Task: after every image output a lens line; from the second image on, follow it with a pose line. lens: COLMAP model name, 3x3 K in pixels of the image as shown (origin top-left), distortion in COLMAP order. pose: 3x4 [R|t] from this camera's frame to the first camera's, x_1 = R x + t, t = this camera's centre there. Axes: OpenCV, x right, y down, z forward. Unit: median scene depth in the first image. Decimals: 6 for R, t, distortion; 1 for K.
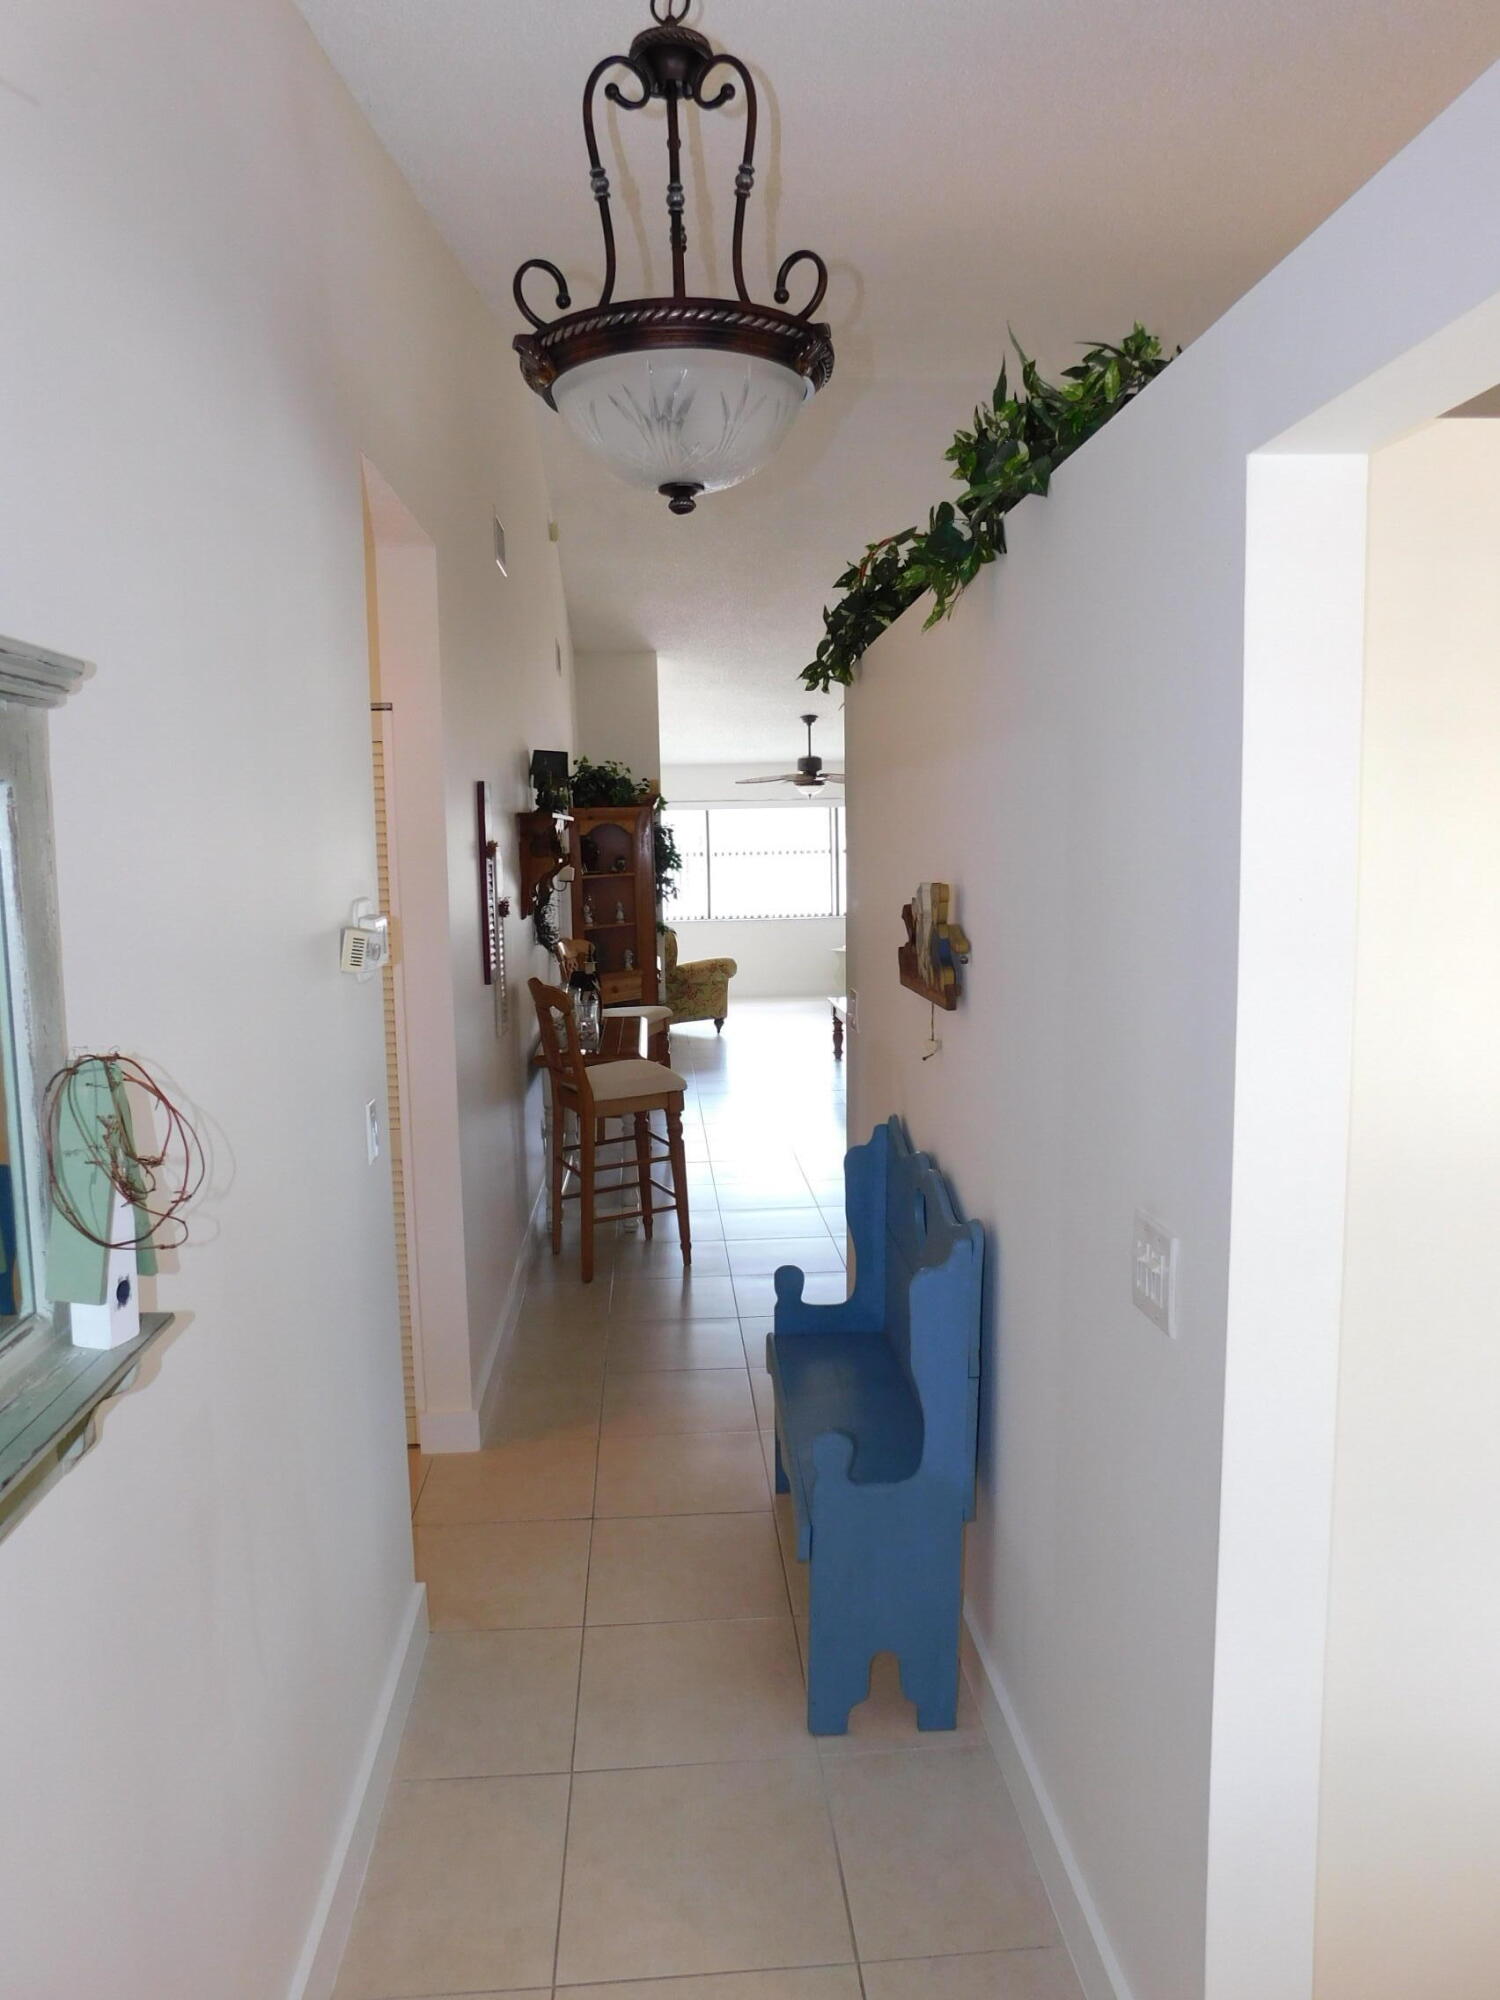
lens RADIAL K [[1330.3, 0, 750.0], [0, 1330.3, 1000.0], [0, 0, 1]] dist [-0.062265, 0.055144]
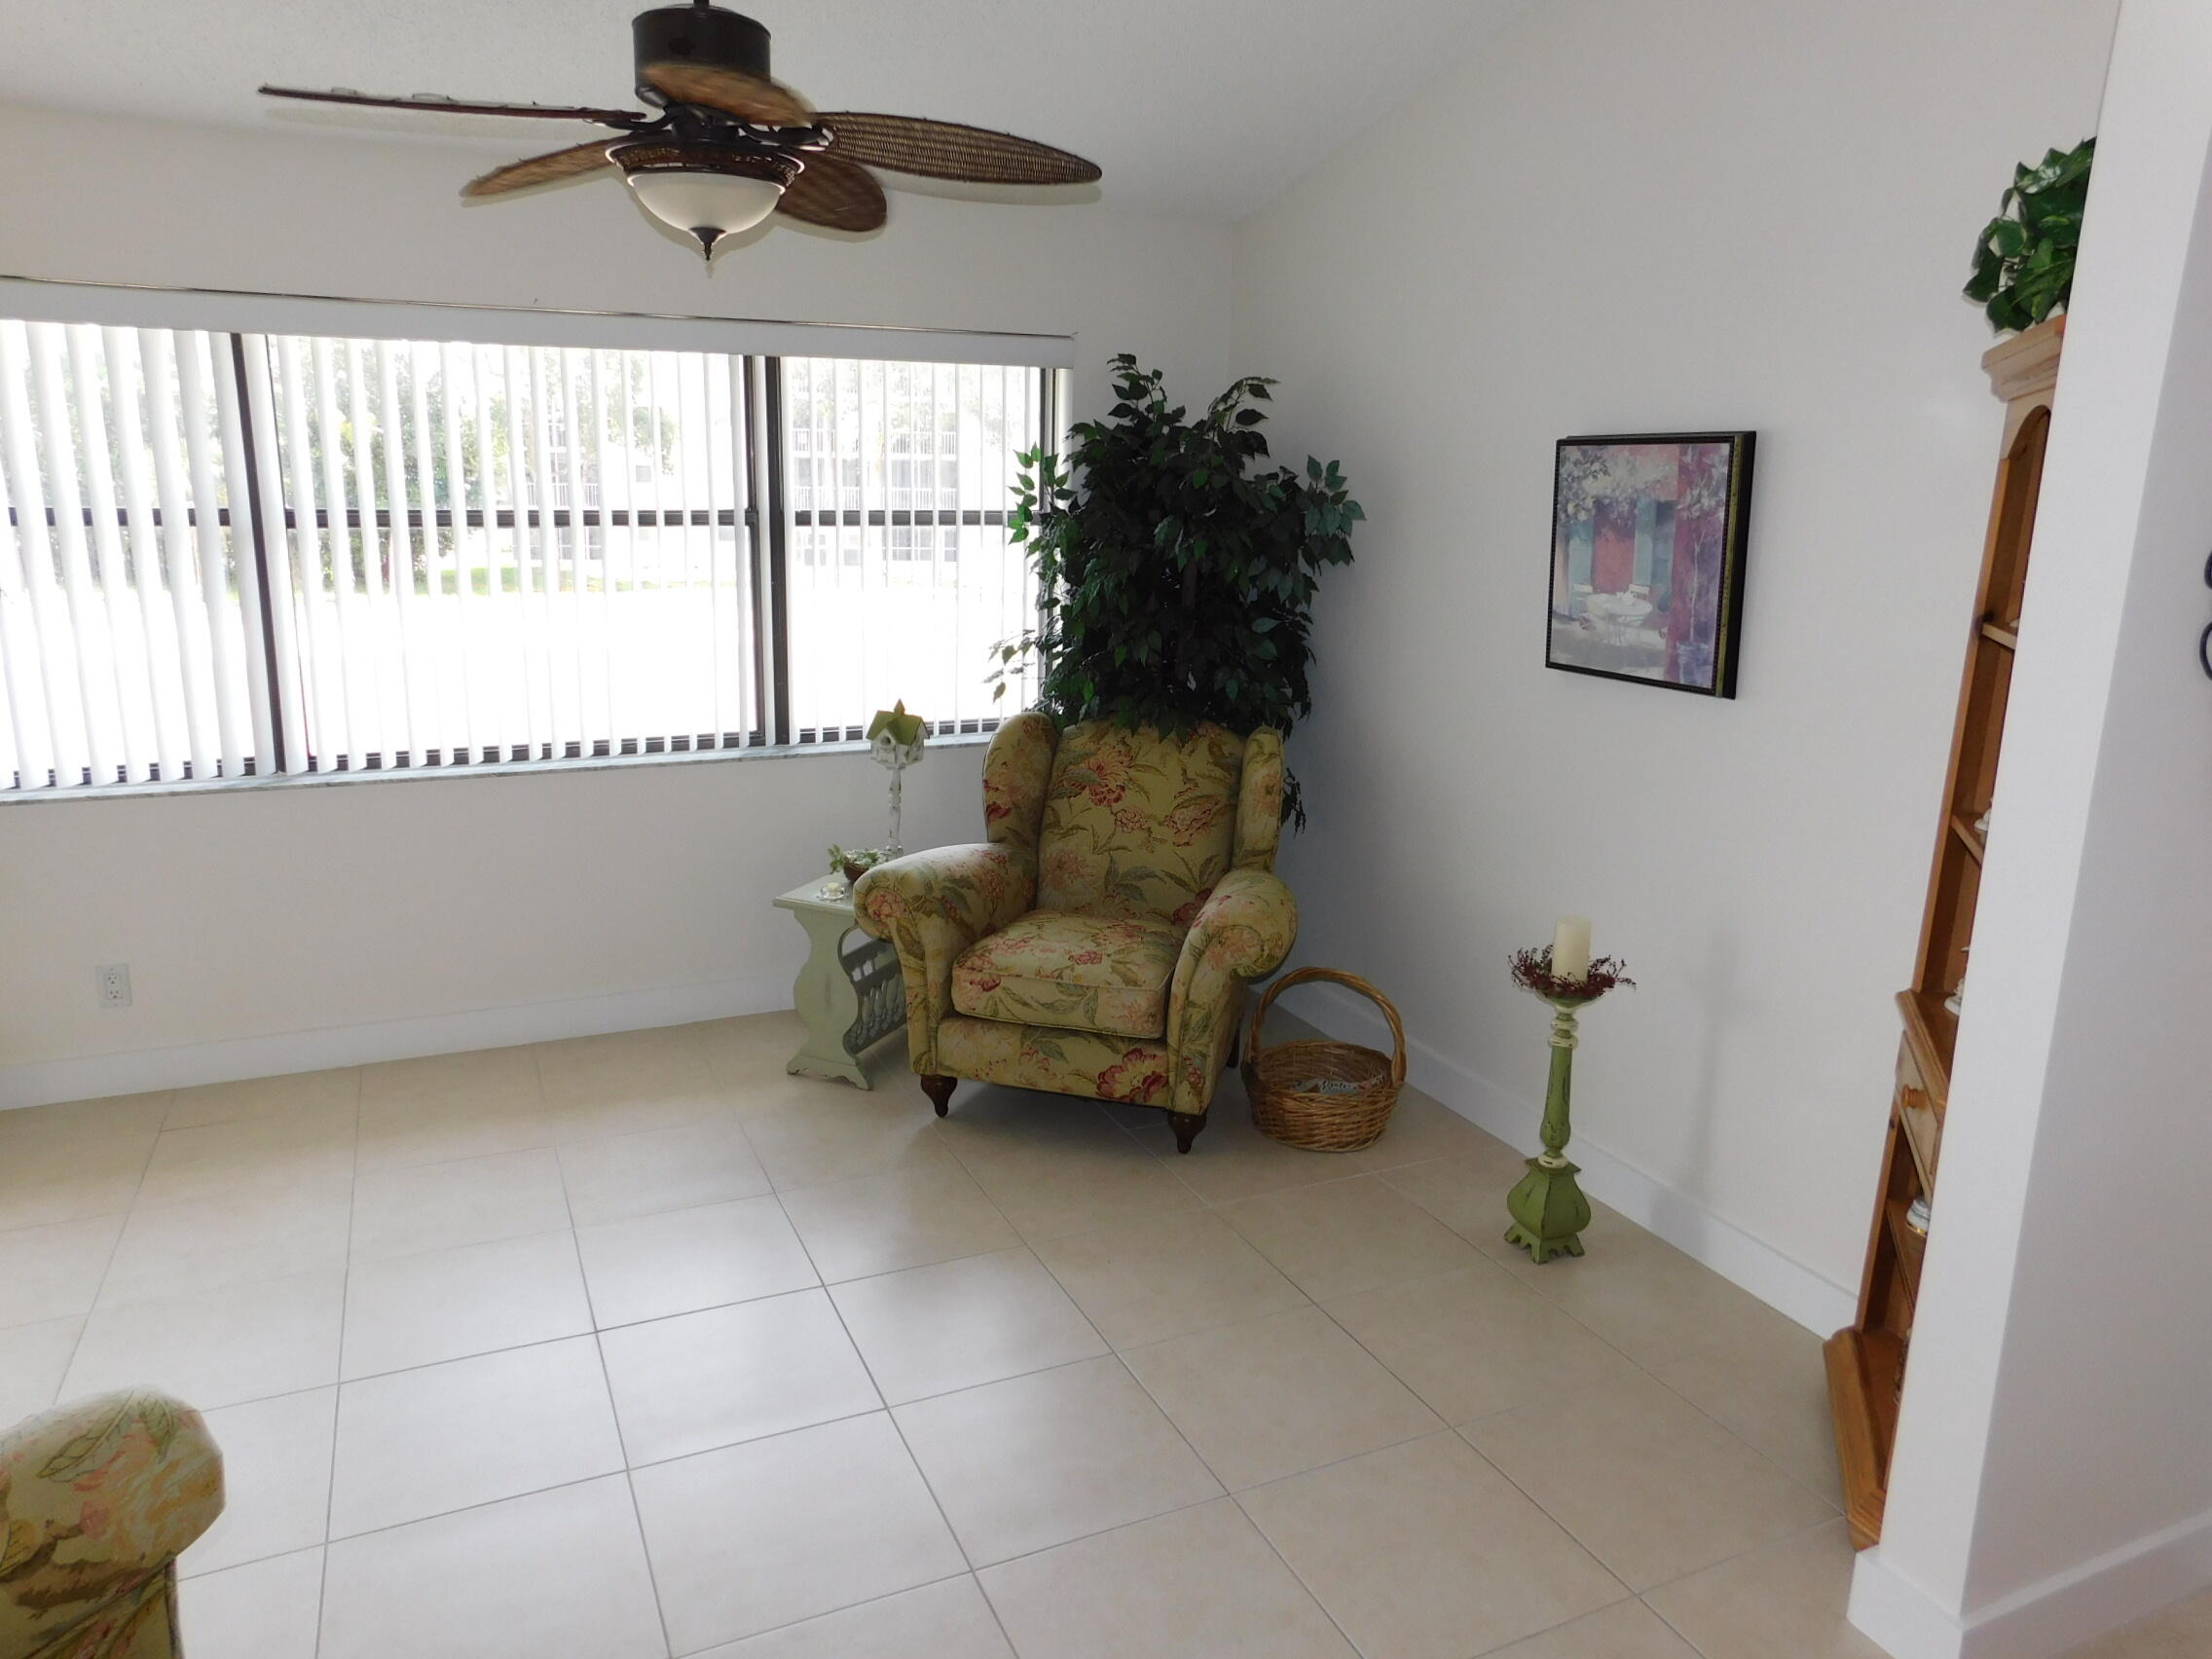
lens RADIAL K [[1471.3, 0, 1111.2], [0, 1471.3, 818.6], [0, 0, 1]] dist [-0.062265, 0.055144]
pose [[0.932825, -0.041487, 0.357934, 0.022600], [0.004738, 0.994676, 0.102943, -0.099317], [-0.360299, -0.094331, 0.928055, 0.843381]]
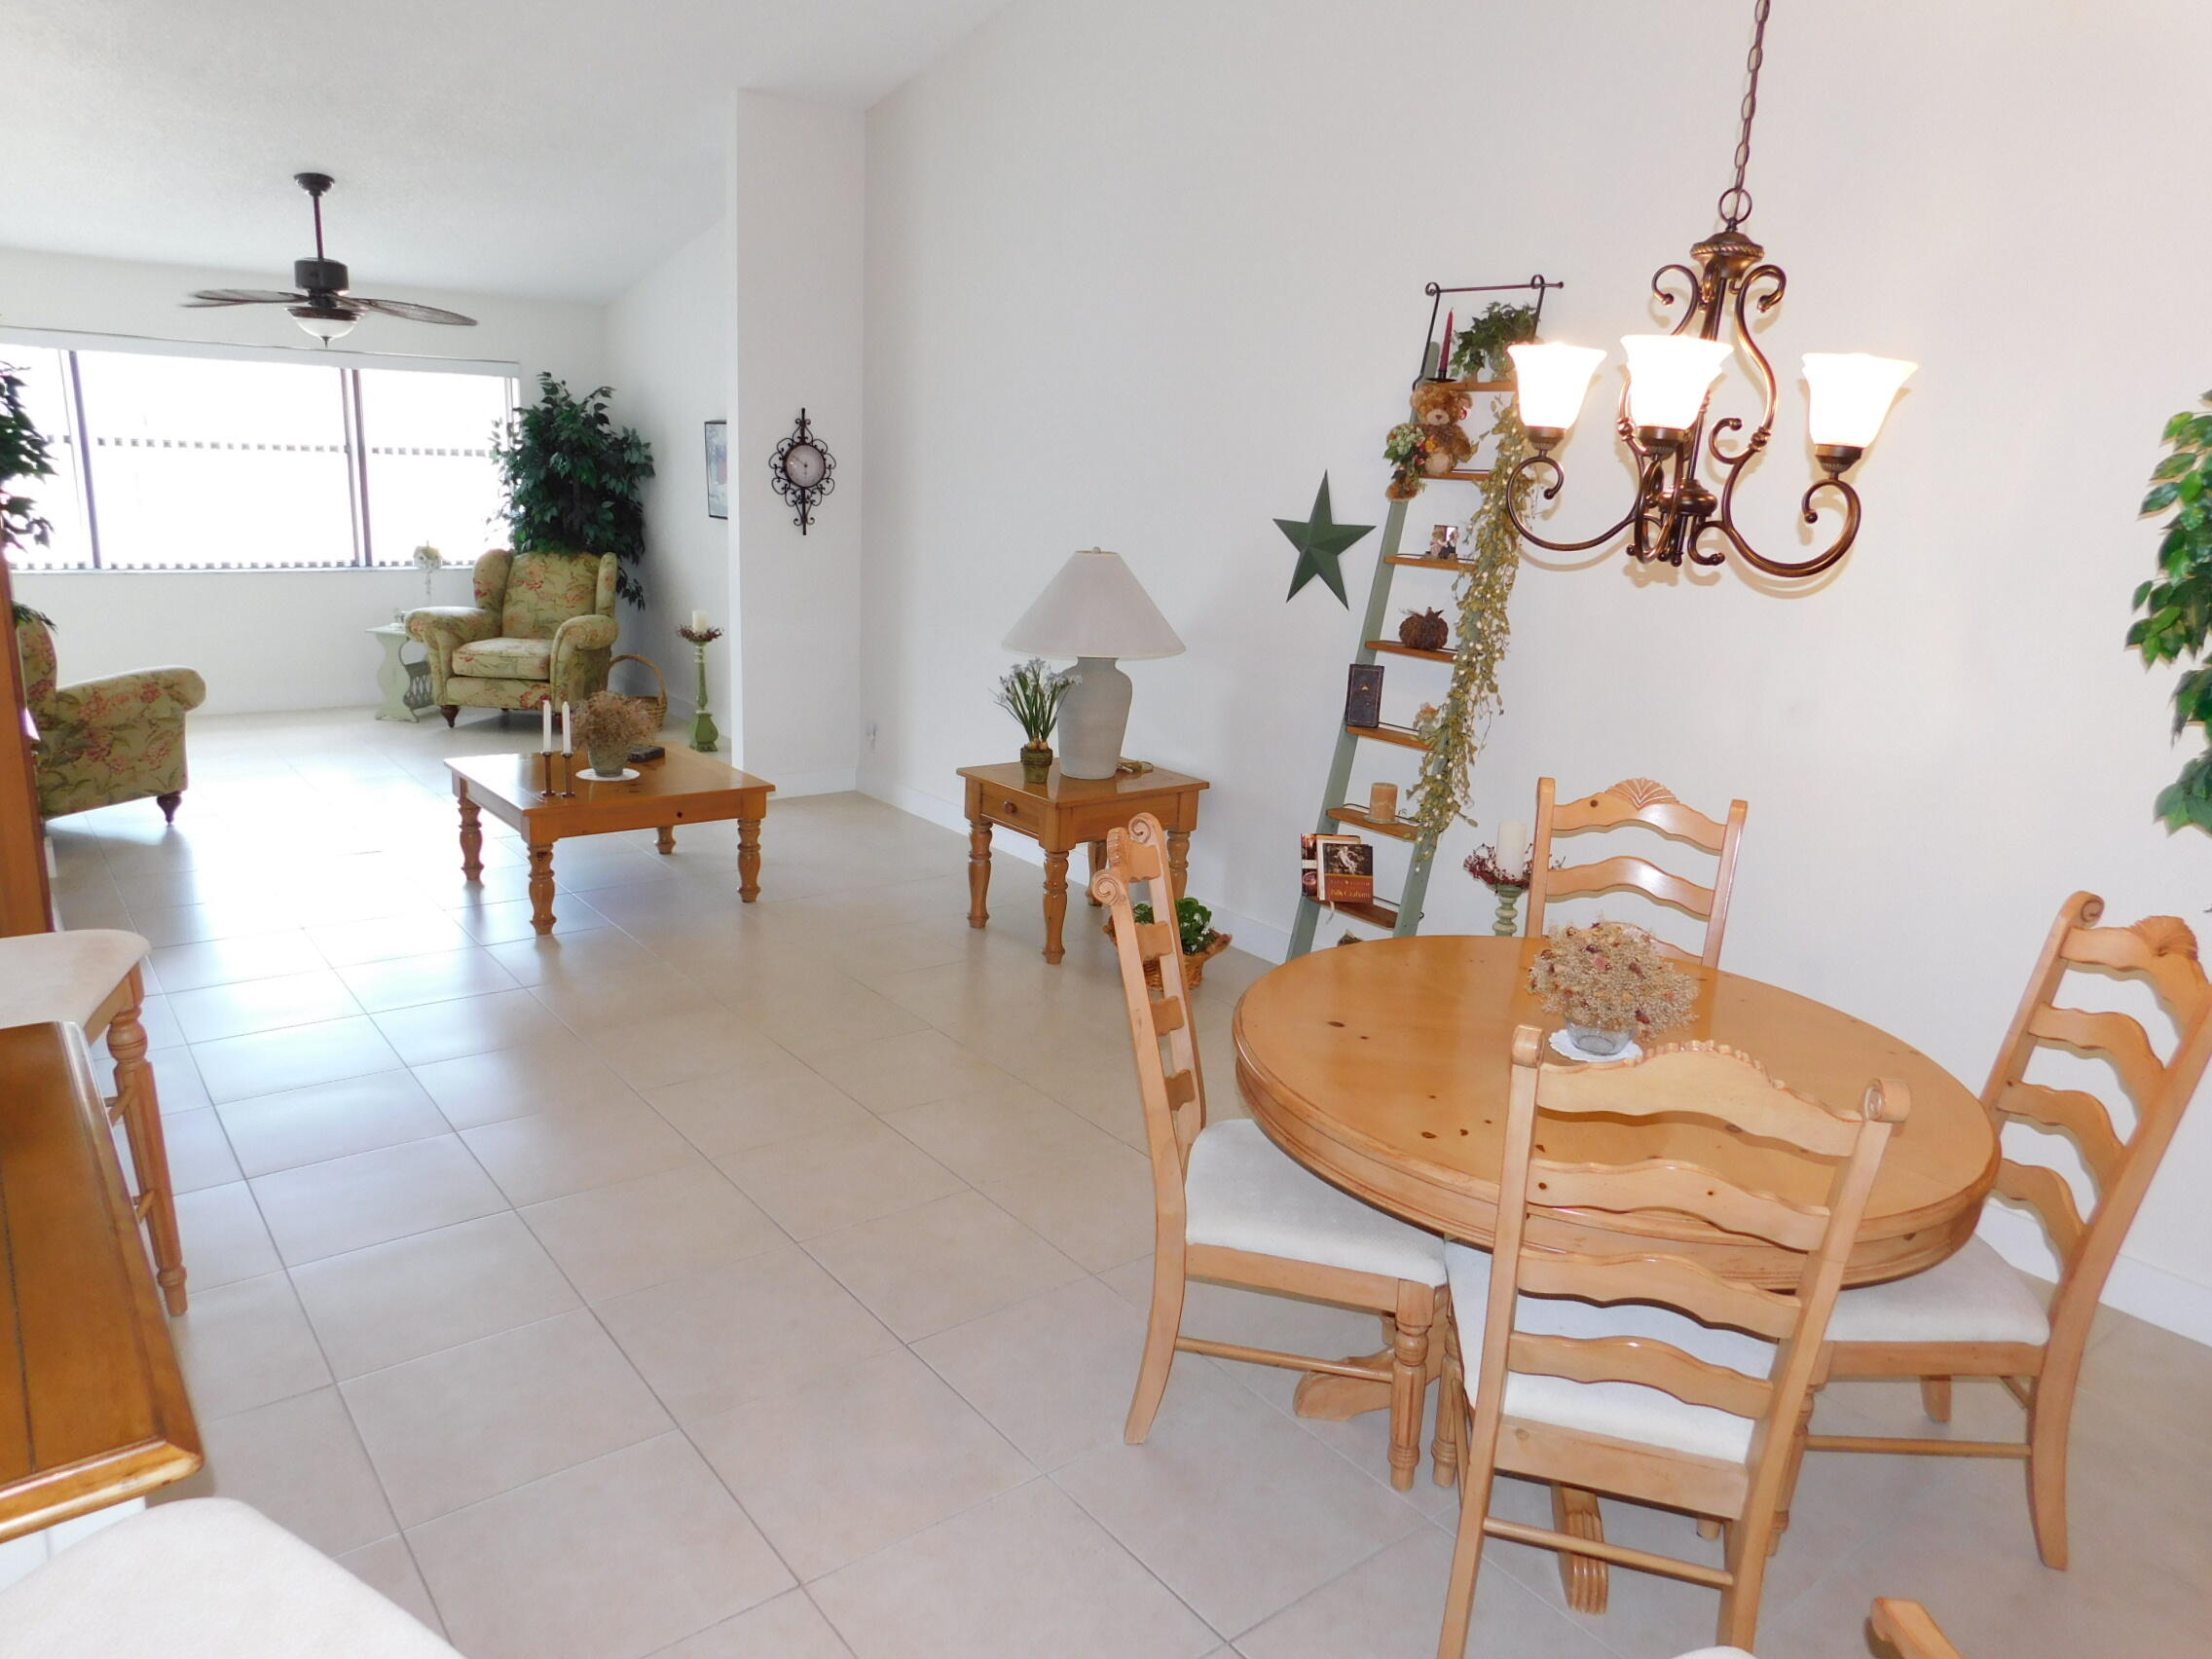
lens RADIAL K [[1471.3, 0, 1111.2], [0, 1471.3, 818.6], [0, 0, 1]] dist [-0.062265, 0.055144]
pose [[0.821103, -0.077756, 0.565459, -0.040230], [0.005537, 0.991716, 0.128331, -0.042576], [-0.570753, -0.102242, 0.814731, 0.376777]]
